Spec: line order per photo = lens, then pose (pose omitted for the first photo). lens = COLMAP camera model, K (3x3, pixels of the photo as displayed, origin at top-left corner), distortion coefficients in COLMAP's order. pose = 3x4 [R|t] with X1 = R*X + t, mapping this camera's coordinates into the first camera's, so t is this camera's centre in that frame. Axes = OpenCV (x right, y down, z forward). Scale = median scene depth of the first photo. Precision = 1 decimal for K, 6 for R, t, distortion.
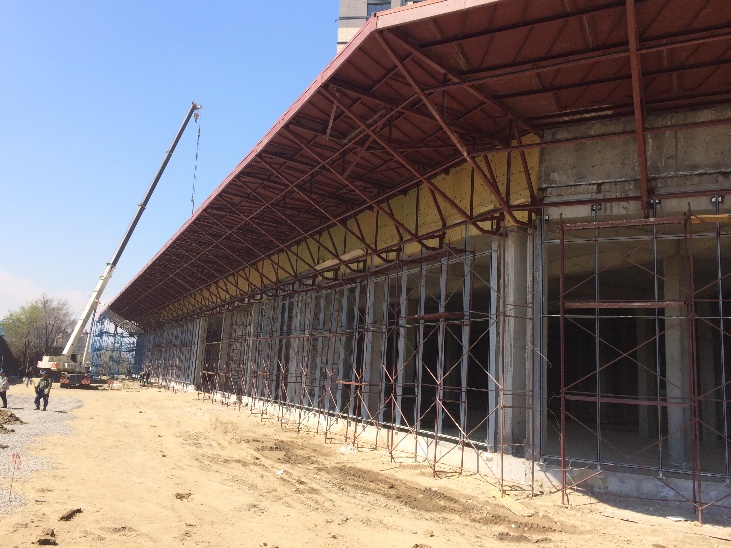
lens RADIAL K [[633.7, 0, 363.1], [0, 633.7, 272.9], [0, 0, 1]] dist [0.052653, -0.053376]
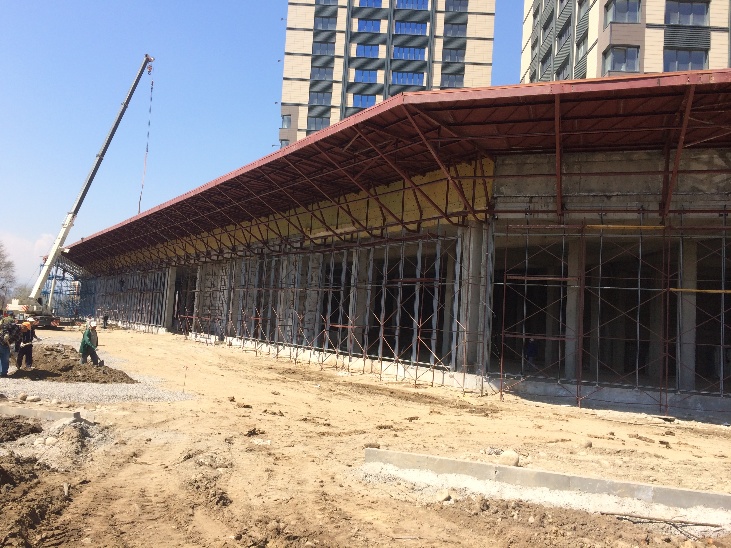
lens RADIAL K [[633.7, 0, 366.9], [0, 633.7, 275.0], [0, 0, 1]] dist [0.052653, -0.053376]
pose [[0.991524, 0.018996, 0.128530, -0.196751], [-0.030260, 0.995813, 0.086255, -0.069933], [-0.126353, -0.089413, 0.987947, -0.435306]]
